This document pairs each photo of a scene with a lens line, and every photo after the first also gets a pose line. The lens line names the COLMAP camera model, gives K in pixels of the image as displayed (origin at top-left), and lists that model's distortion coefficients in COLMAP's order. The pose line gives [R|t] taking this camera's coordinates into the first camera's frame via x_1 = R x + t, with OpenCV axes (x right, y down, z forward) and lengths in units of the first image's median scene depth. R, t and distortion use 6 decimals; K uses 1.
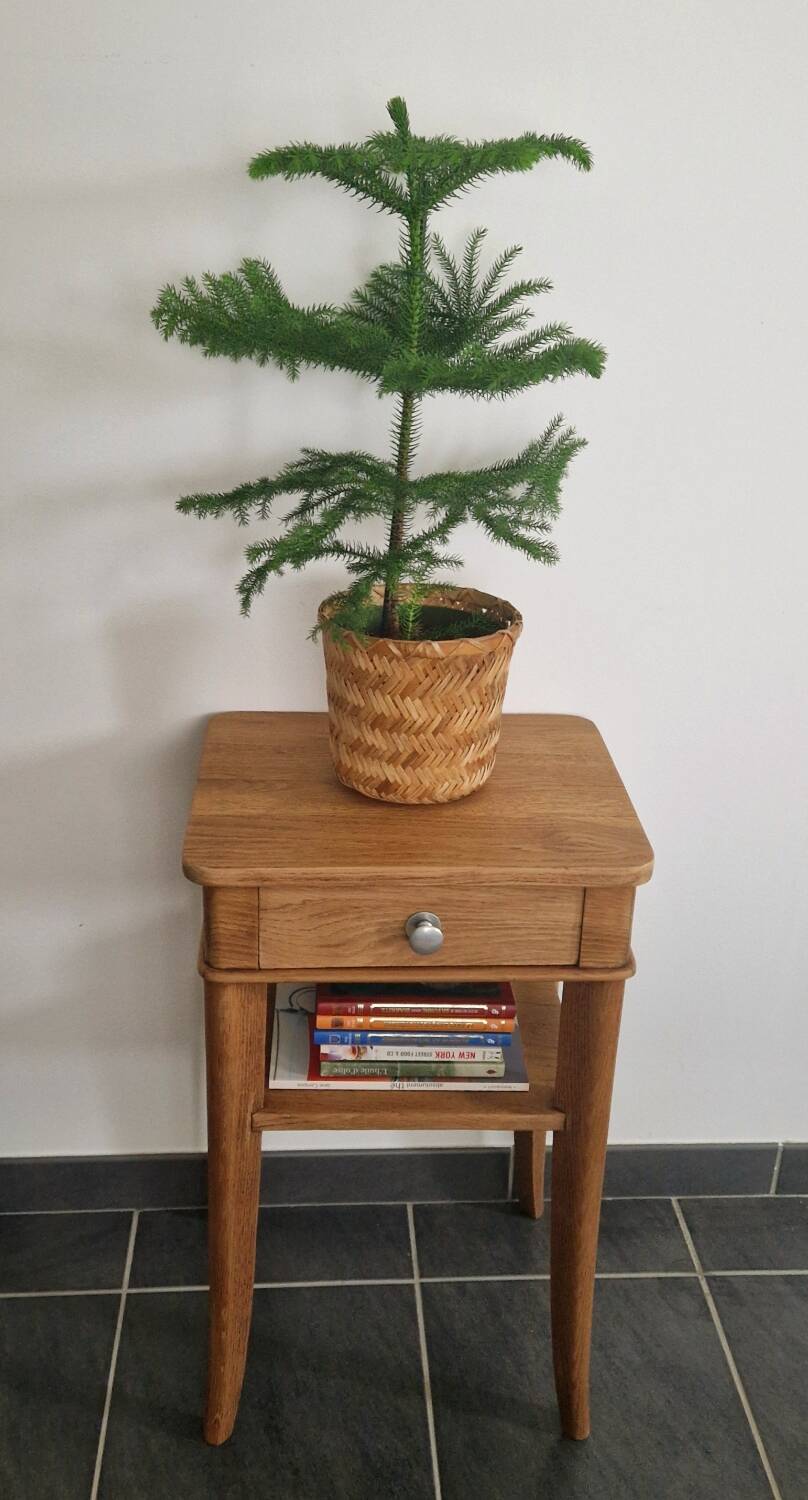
lens RADIAL K [[1409.9, 0, 410.8], [0, 1409.9, 768.5], [0, 0, 1]] dist [0.050451, 0.000000]
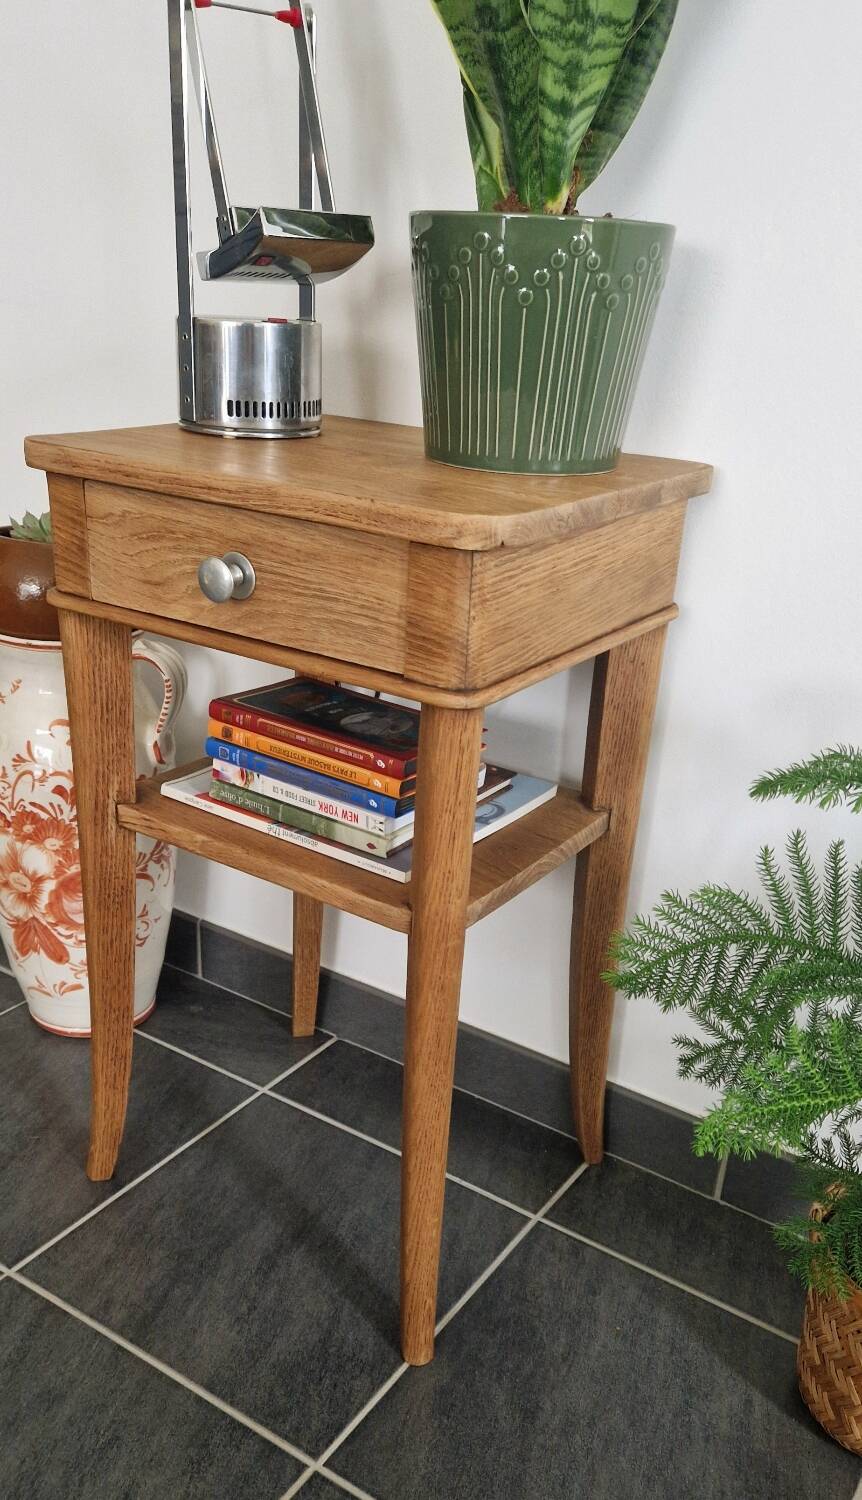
lens RADIAL K [[1242.9, 0, 420.8], [0, 1242.9, 925.0], [0, 0, 1]] dist [0.082813, -0.072468]
pose [[0.794969, 0.288809, -0.533492, 0.468732], [-0.272927, 0.955650, 0.110652, 0.176374], [0.541789, 0.057640, 0.838536, 0.449448]]
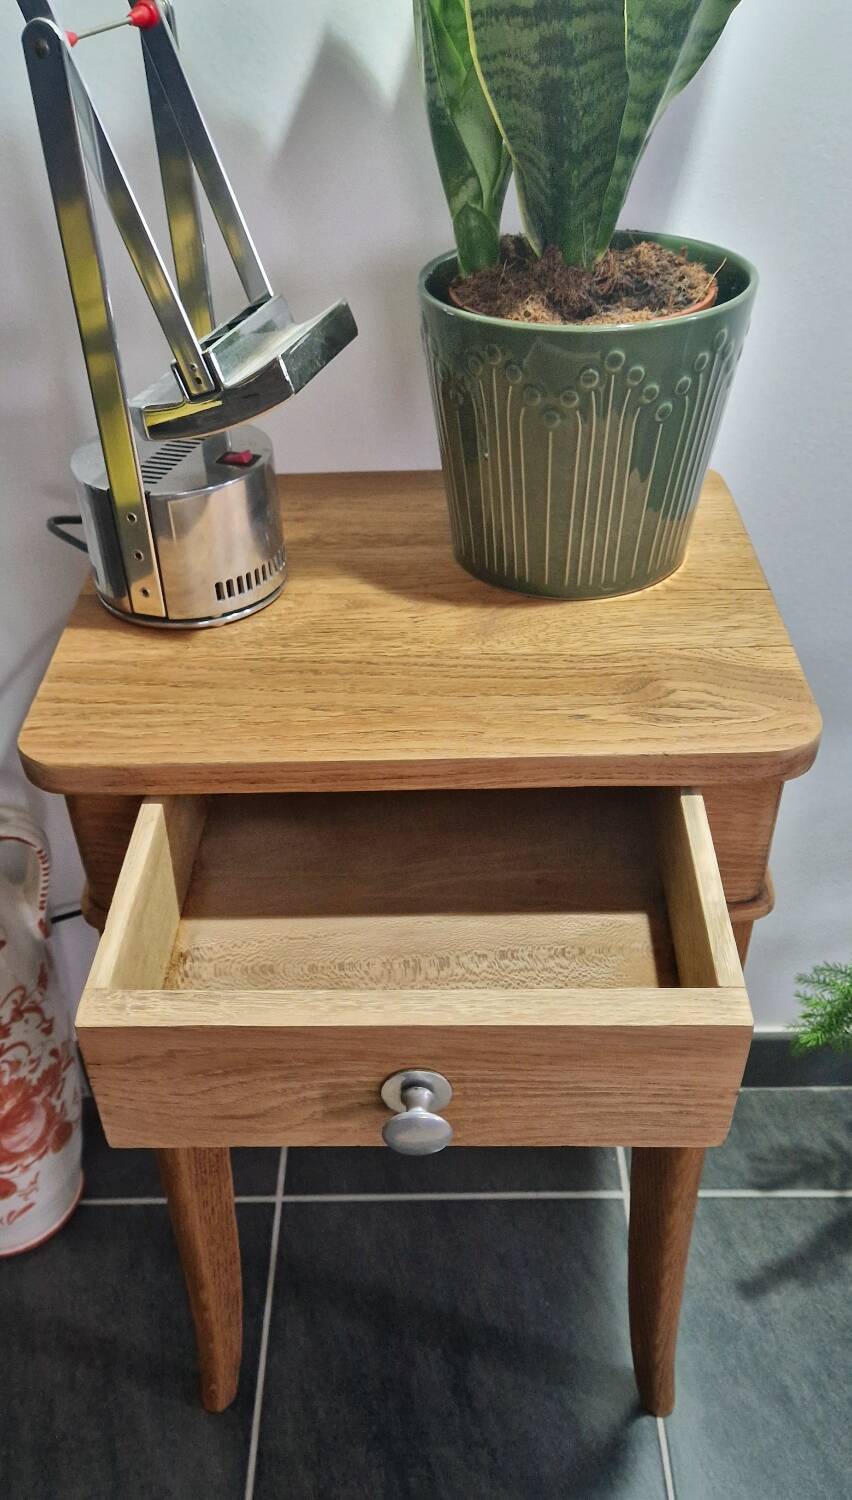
lens RADIAL K [[1245.4, 0, 410.7], [0, 1245.4, 912.0], [0, 0, 1]] dist [0.075839, -0.070434]
pose [[0.995609, -0.000512, -0.093609, 0.048876], [0.028682, 0.953556, 0.299848, -0.021605], [0.089107, -0.301216, 0.949383, 0.437130]]
